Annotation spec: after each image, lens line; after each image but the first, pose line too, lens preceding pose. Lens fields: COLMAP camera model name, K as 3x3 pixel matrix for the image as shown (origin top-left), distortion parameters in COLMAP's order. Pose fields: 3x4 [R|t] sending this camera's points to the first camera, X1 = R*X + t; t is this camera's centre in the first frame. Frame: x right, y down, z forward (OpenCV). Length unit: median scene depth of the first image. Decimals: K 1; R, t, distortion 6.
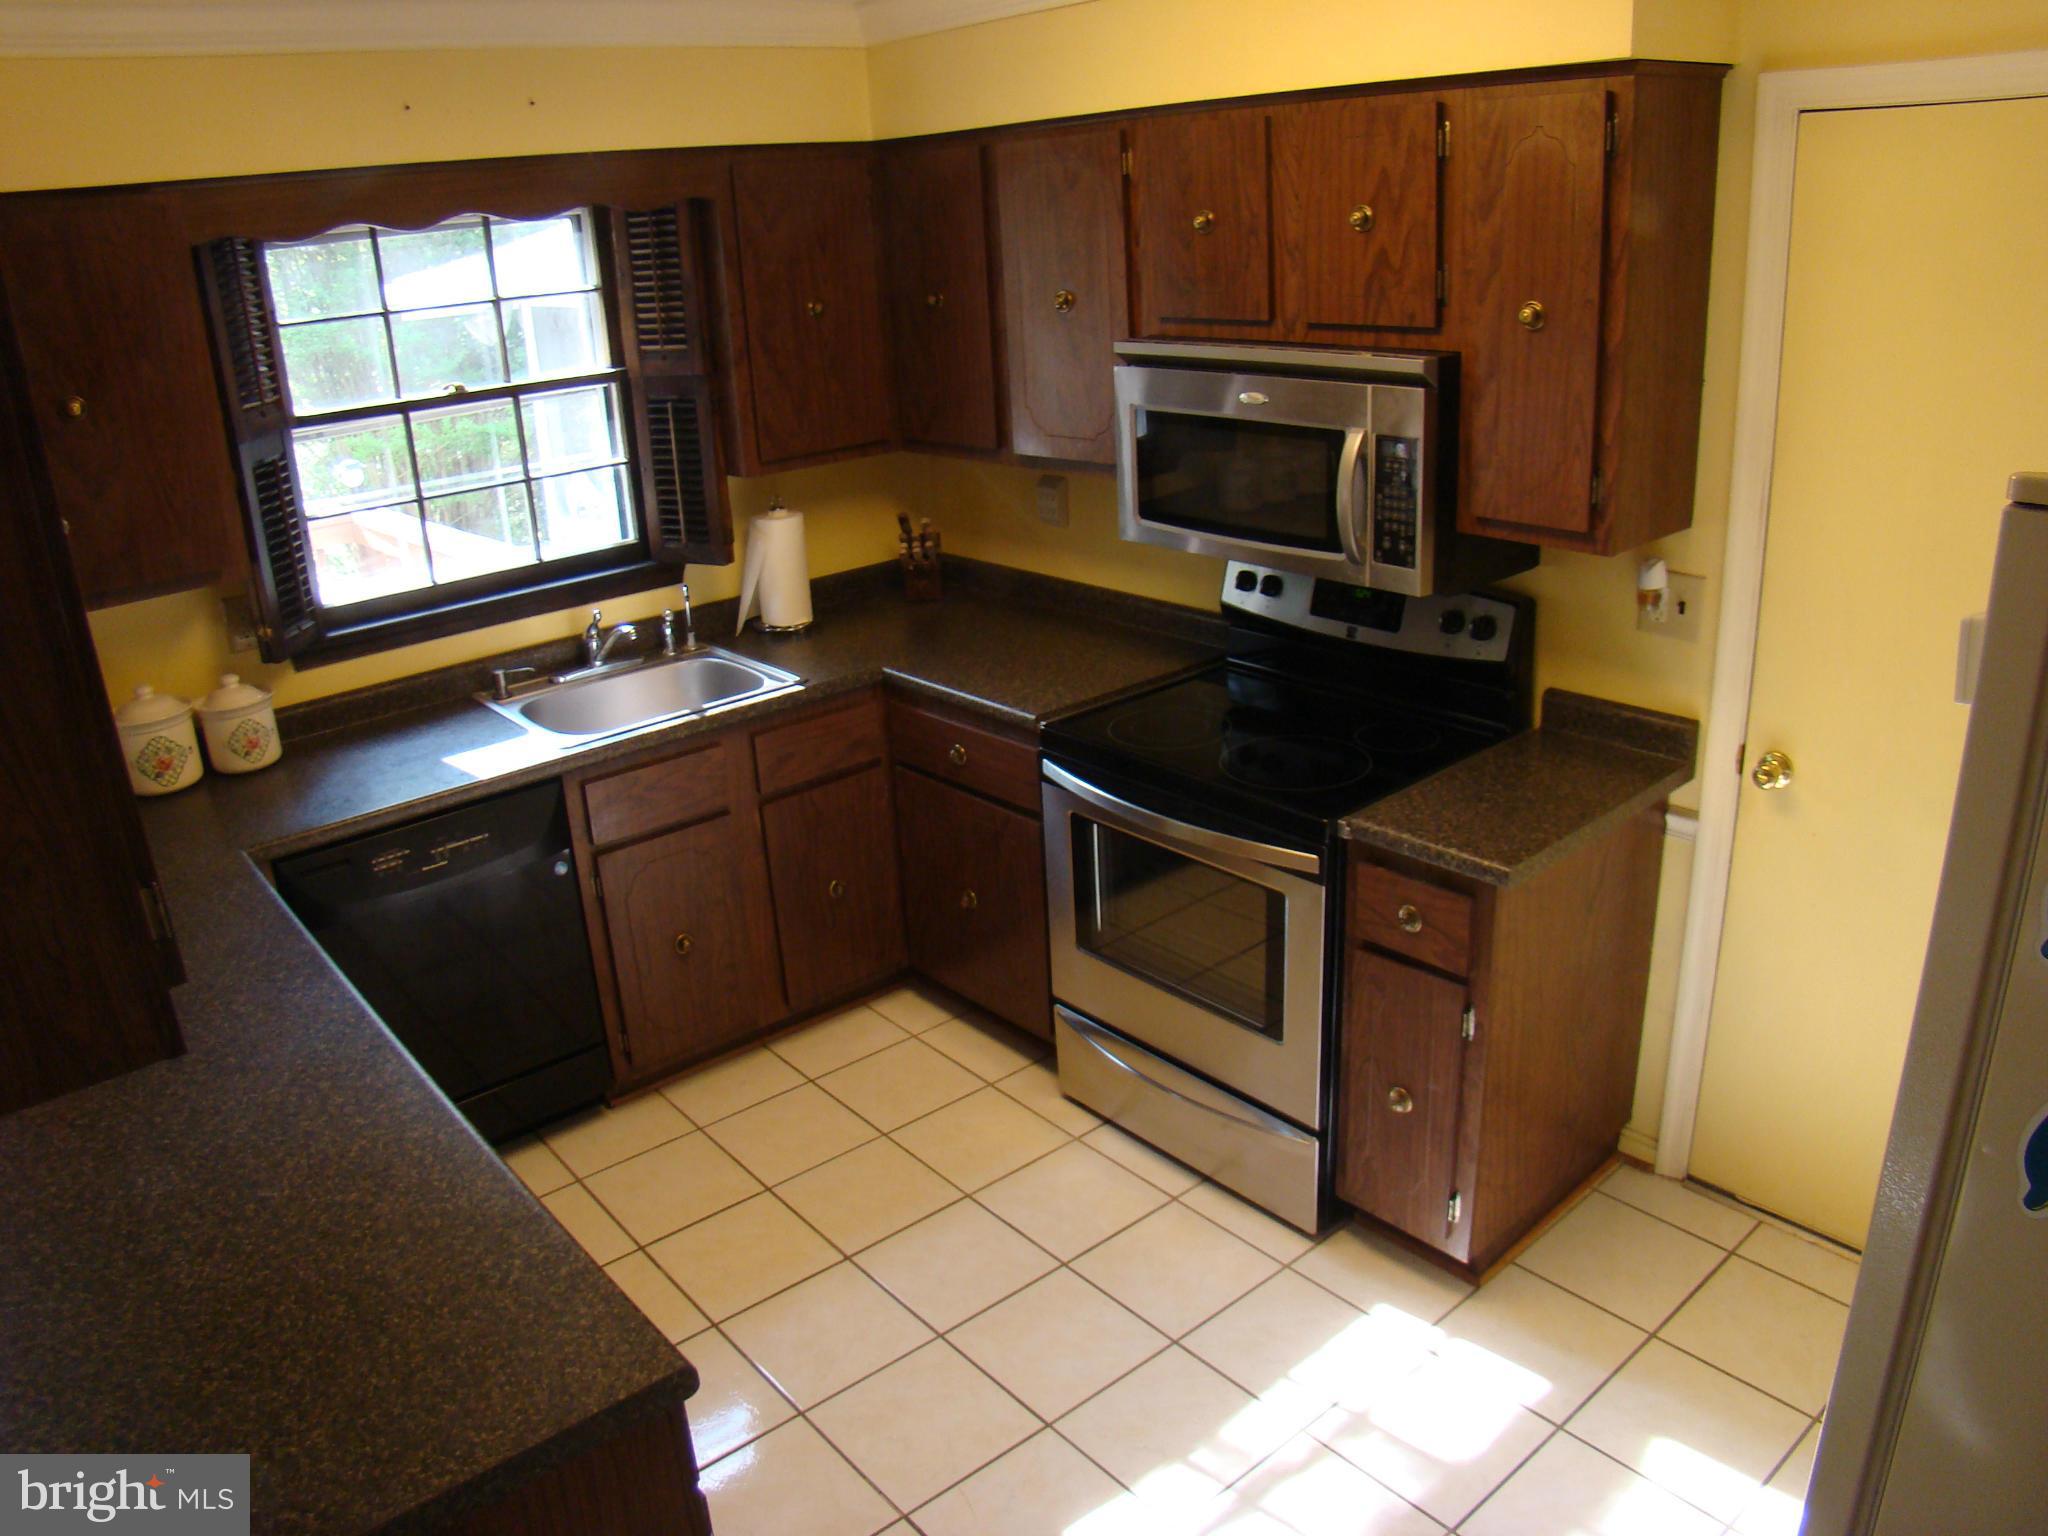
lens RADIAL K [[1510.1, 0, 1024.0], [0, 1510.1, 768.0], [0, 0, 1]] dist [-0.170185, 0.090625]
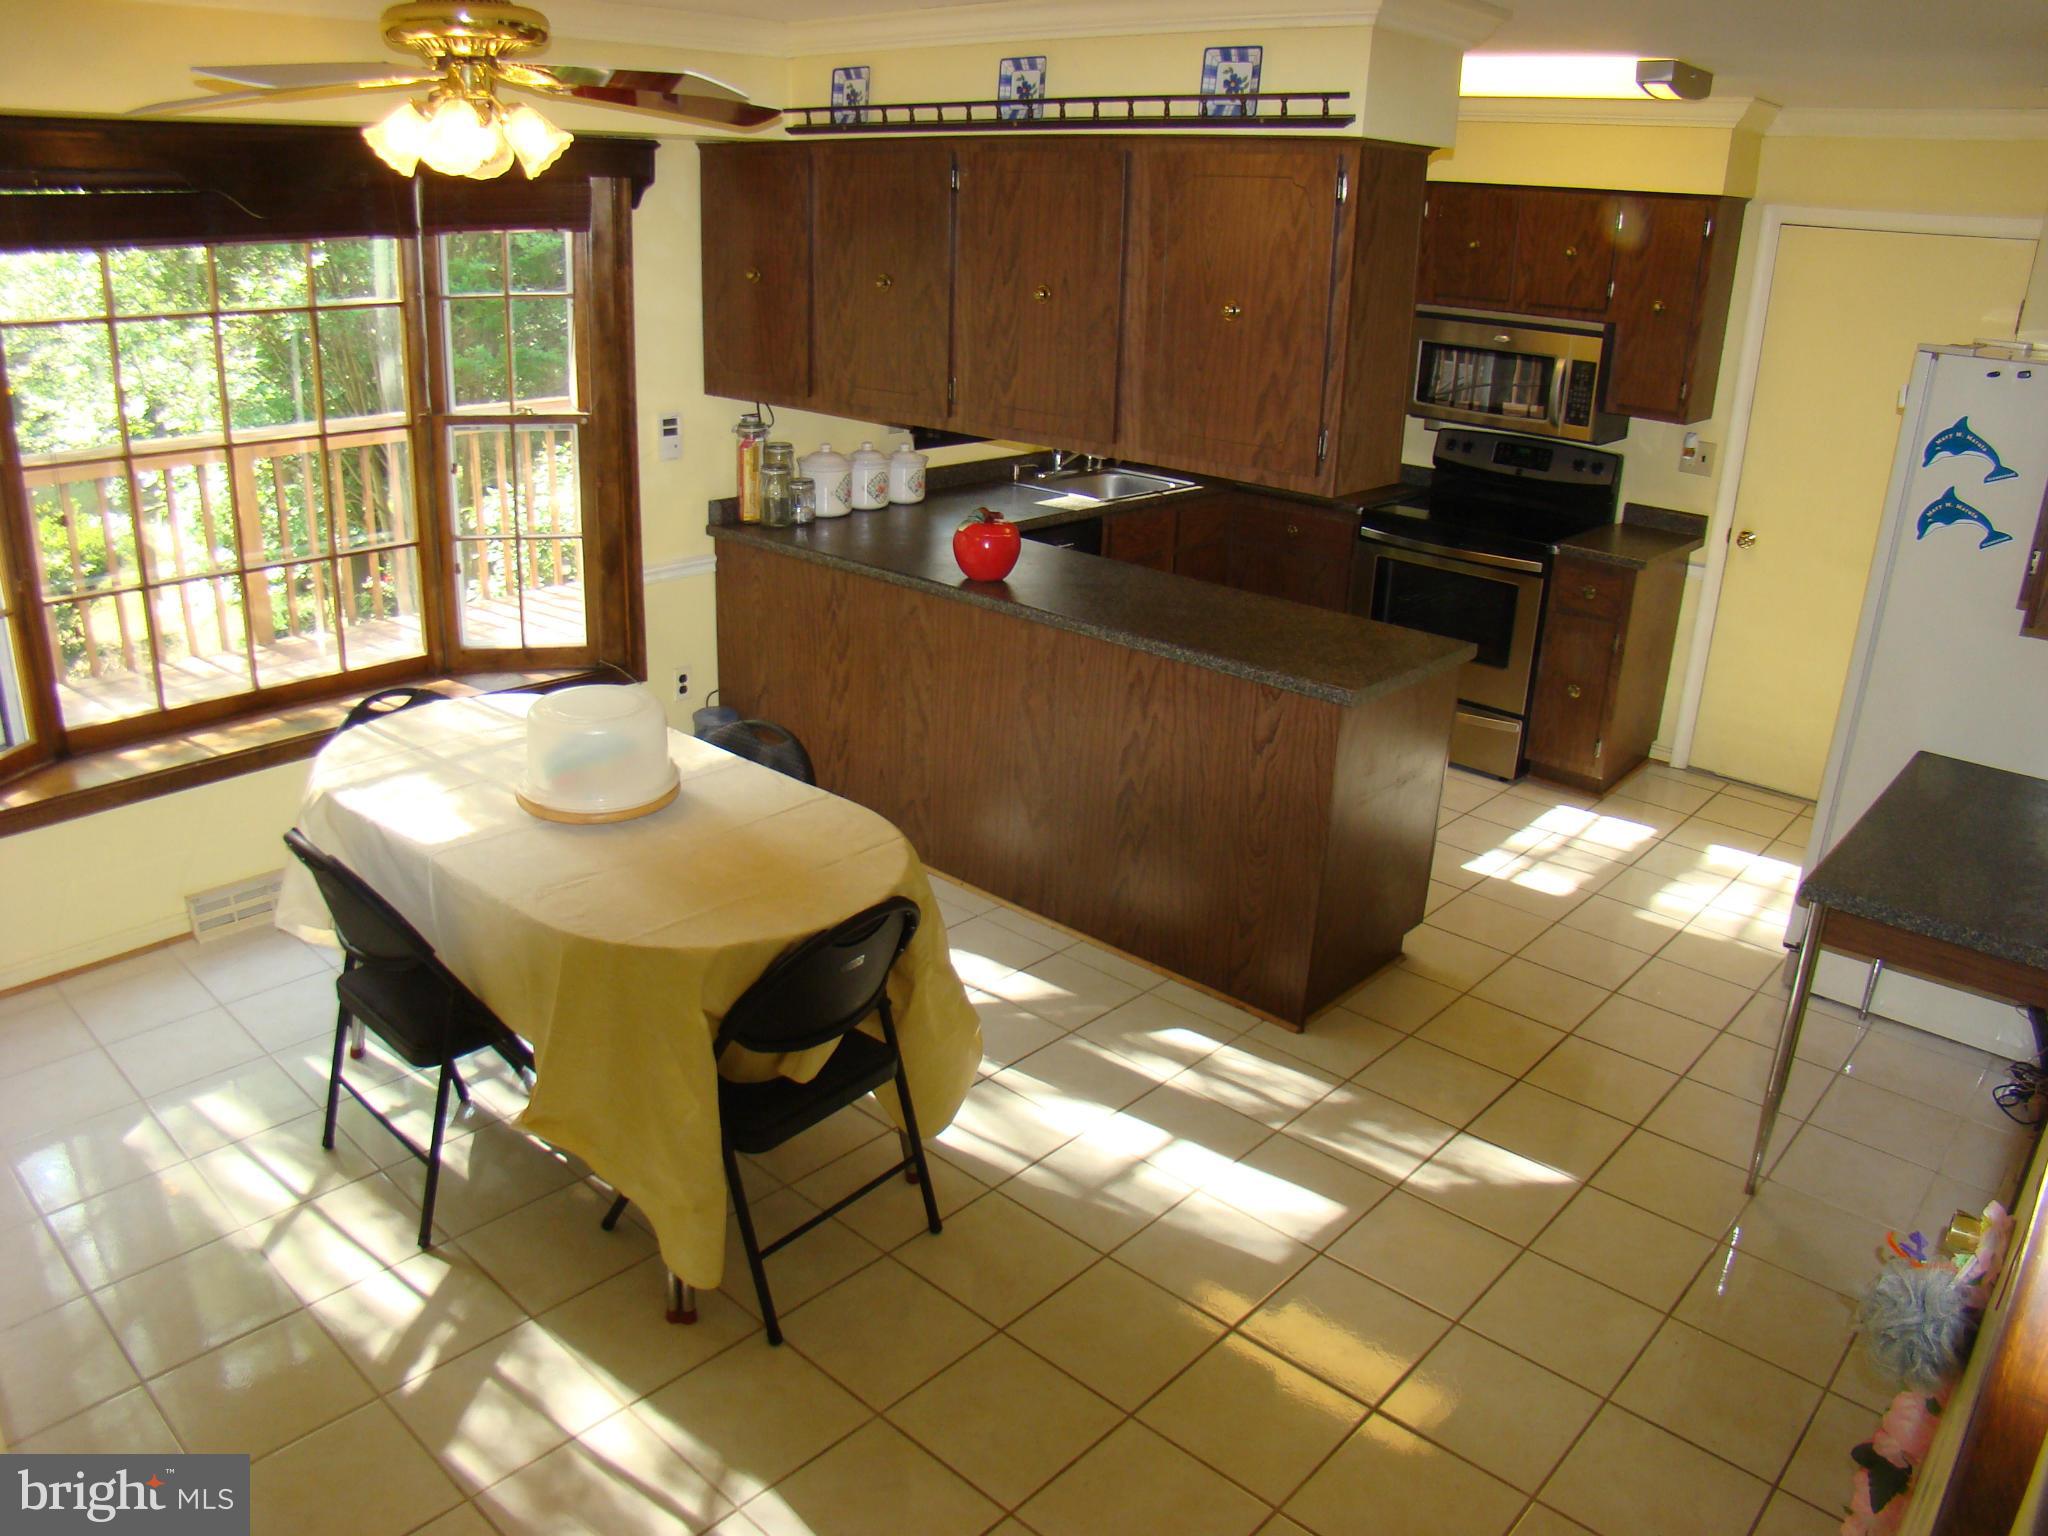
lens RADIAL K [[1510.1, 0, 1024.0], [0, 1510.1, 768.0], [0, 0, 1]] dist [-0.170185, 0.090625]
pose [[0.986352, 0.036595, 0.160532, -0.749941], [-0.036164, 0.999330, -0.005609, 0.347355], [-0.160630, -0.000273, 0.987015, -0.797652]]
